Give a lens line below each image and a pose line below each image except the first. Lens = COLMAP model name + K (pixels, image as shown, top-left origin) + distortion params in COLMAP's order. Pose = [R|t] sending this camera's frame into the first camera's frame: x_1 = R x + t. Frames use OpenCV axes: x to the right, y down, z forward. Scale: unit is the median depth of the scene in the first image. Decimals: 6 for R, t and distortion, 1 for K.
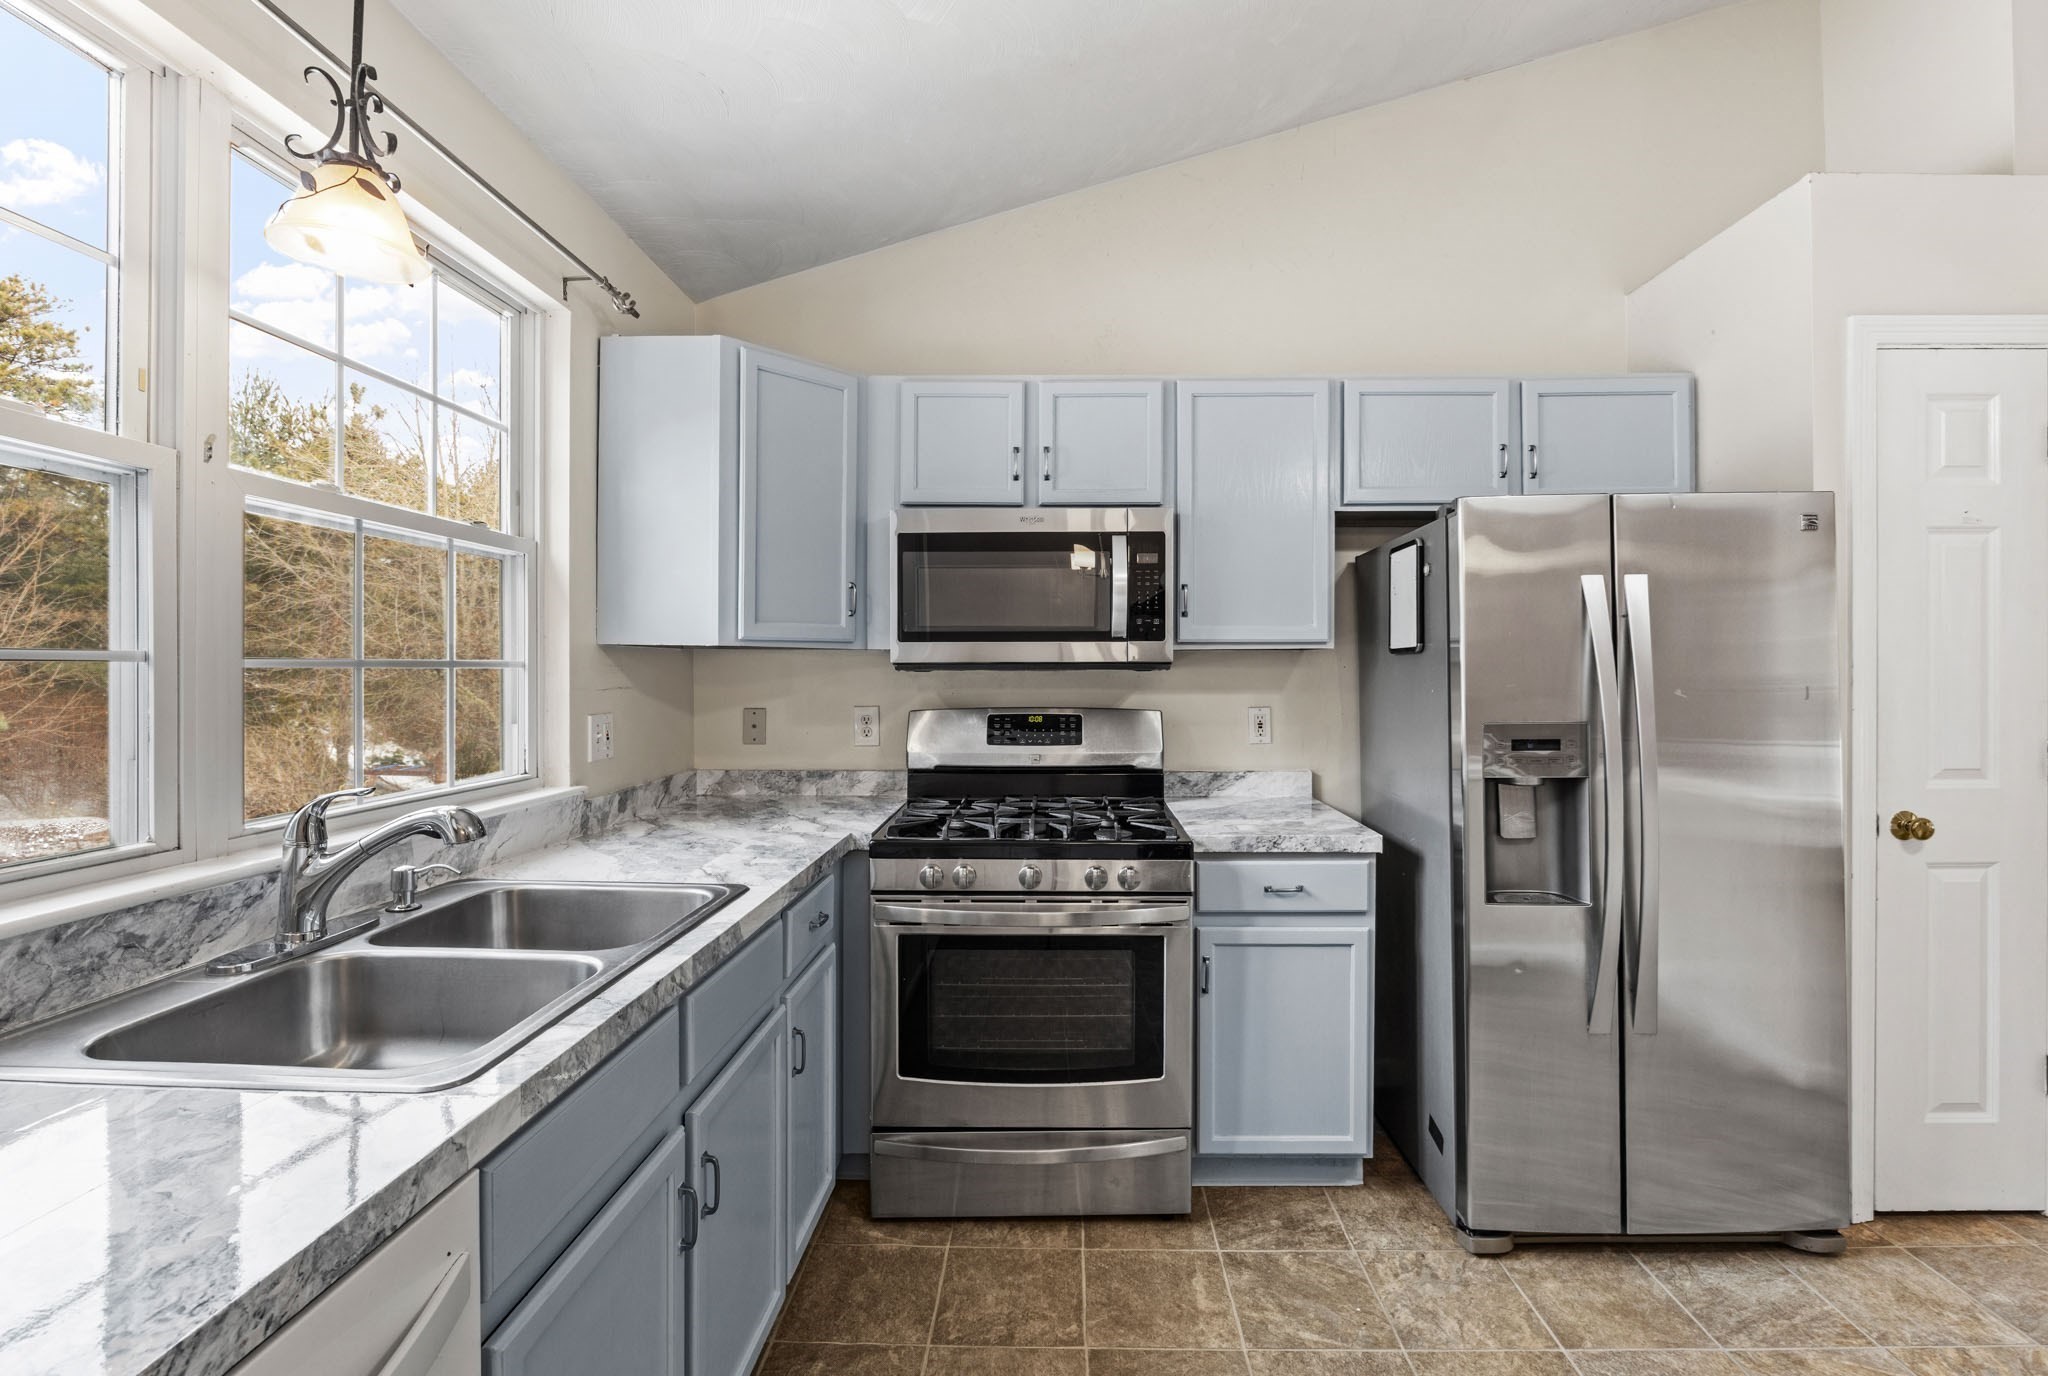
lens RADIAL K [[938.2, 0, 1041.1], [0, 938.2, 668.0], [0, 0, 1]] dist [-0.014031, 0.000094]
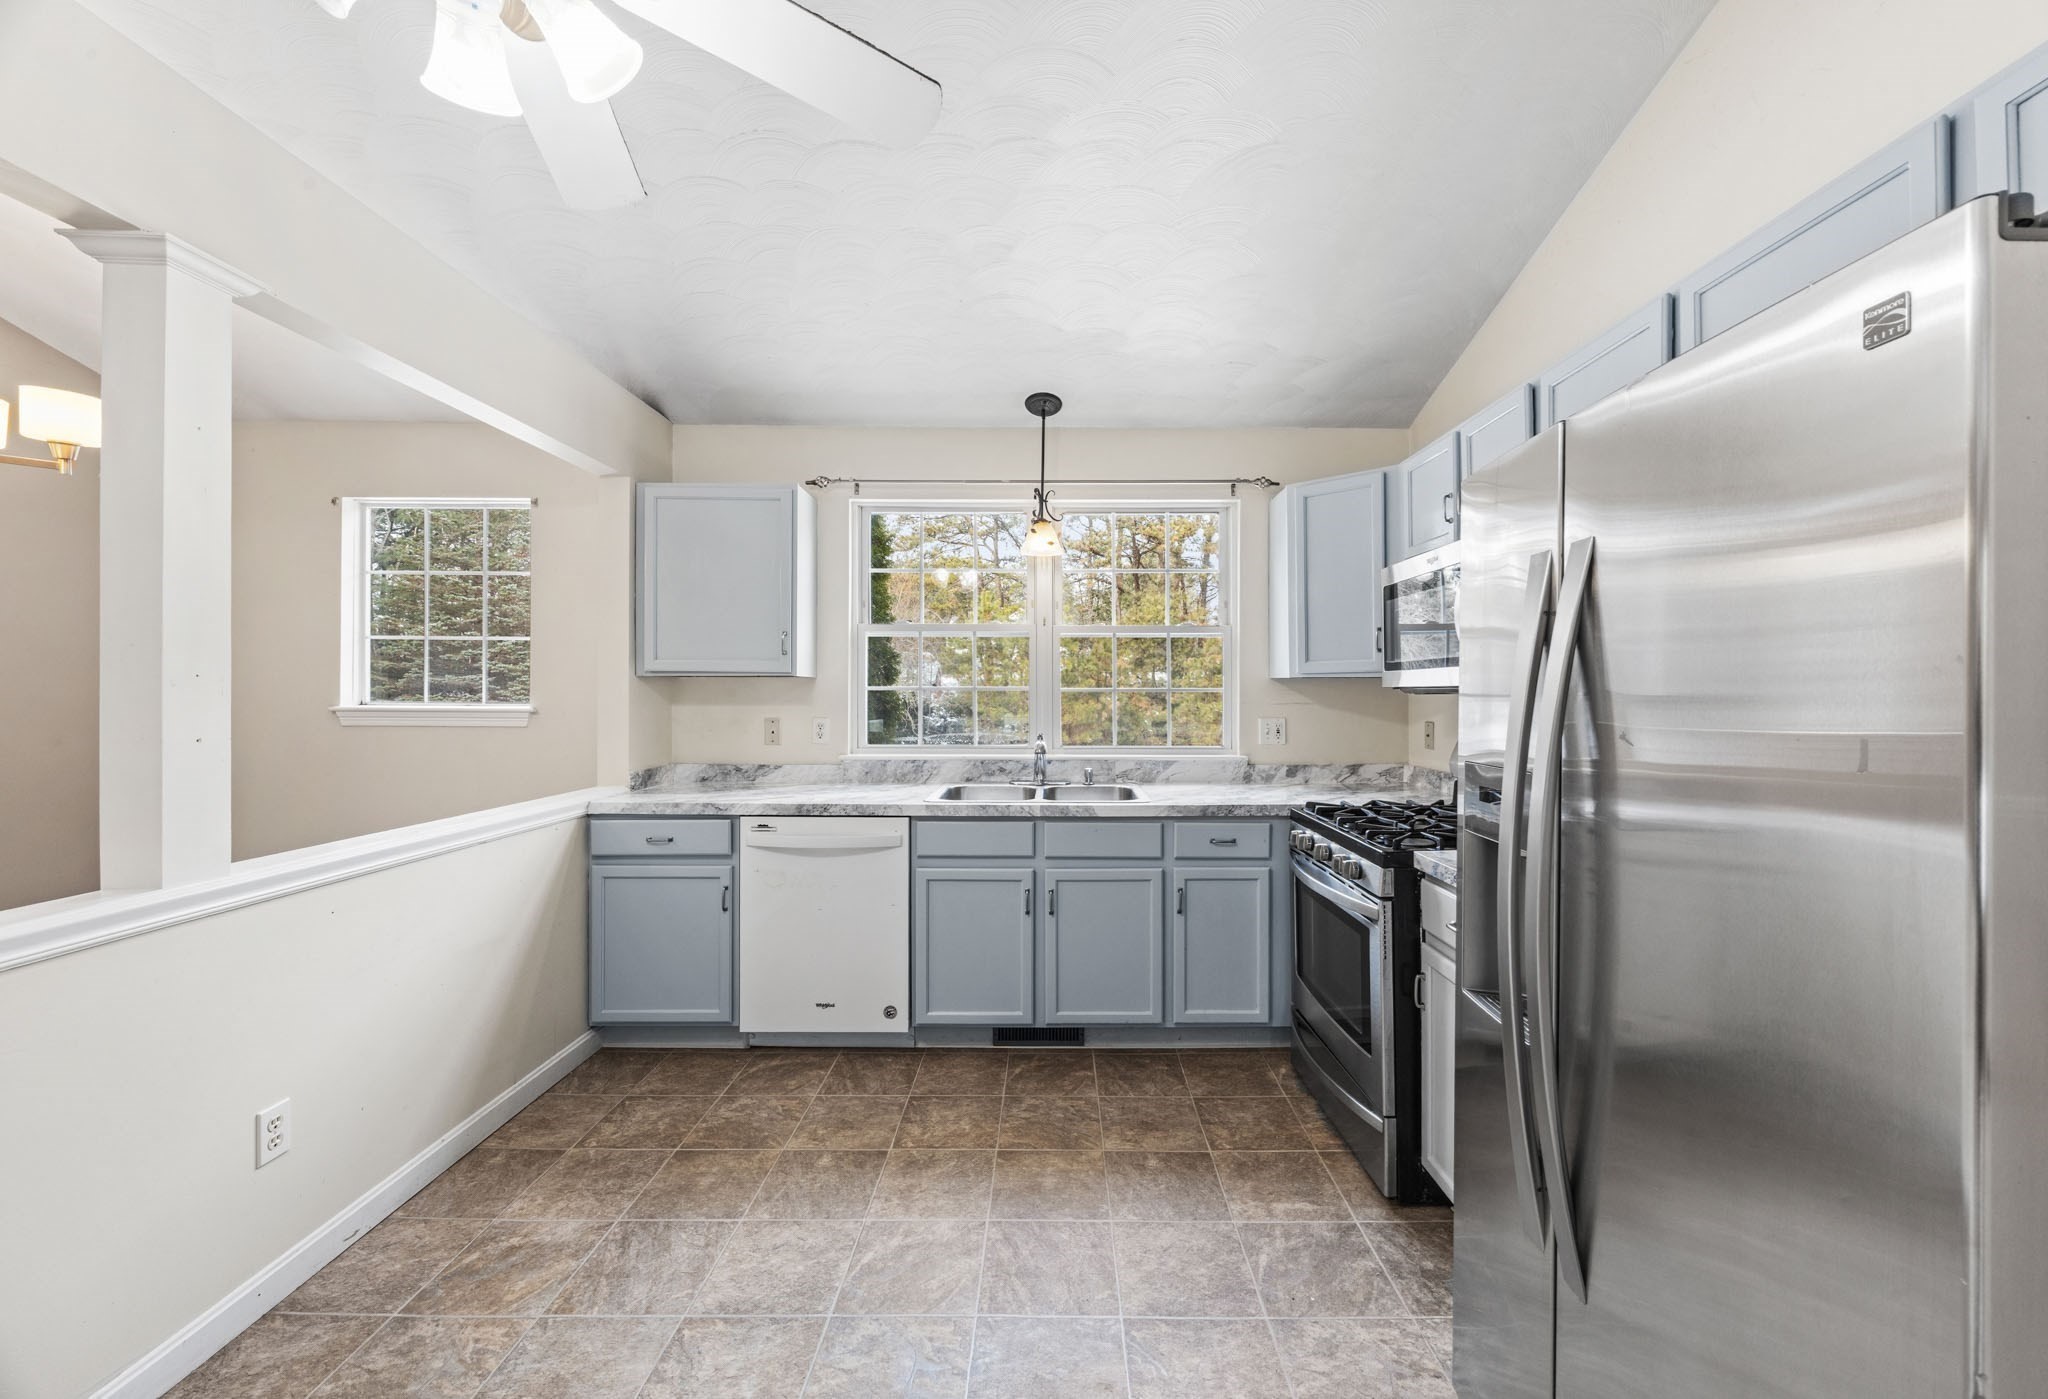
lens RADIAL K [[796.5, 0, 1035.9], [0, 796.5, 693.6], [0, 0, 1]] dist [-0.003661, -0.000123]
pose [[-0.002868, 0.002872, -0.999992, 0.439418], [0.001243, 0.999995, 0.002869, -0.000880], [0.999995, -0.001235, -0.002871, 0.243038]]
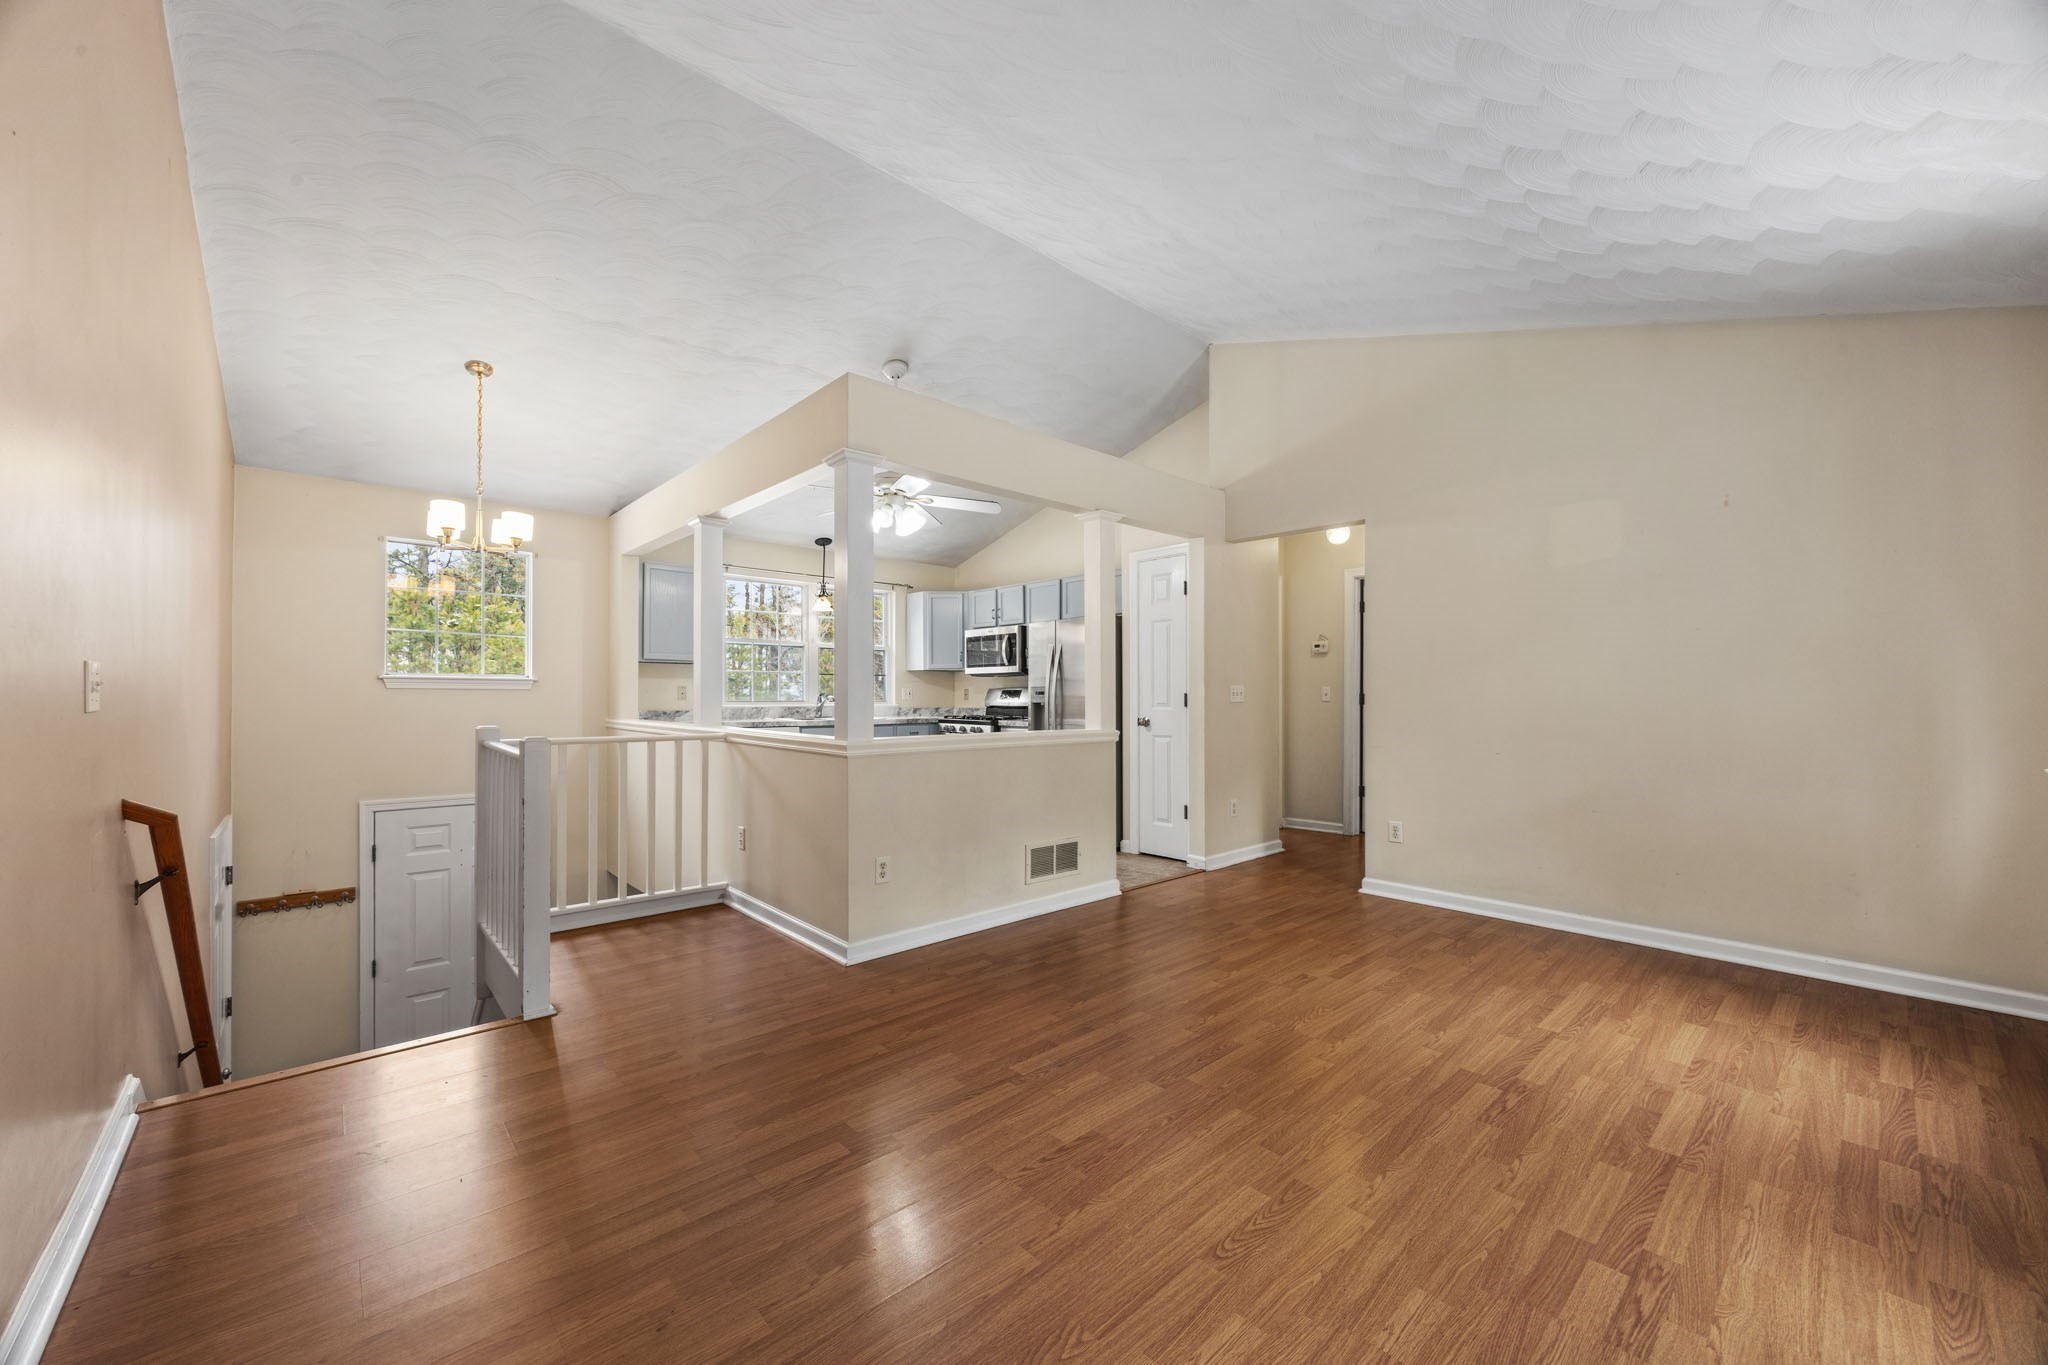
lens RADIAL K [[783.7, 0, 1032.3], [0, 783.7, 683.0], [0, 0, 1]] dist [-0.000390, -0.000894]
pose [[0.681620, -0.011255, -0.731620, 1.026359], [0.000071, 0.999883, -0.015316, 0.034120], [0.731707, 0.010387, 0.681541, -0.396684]]
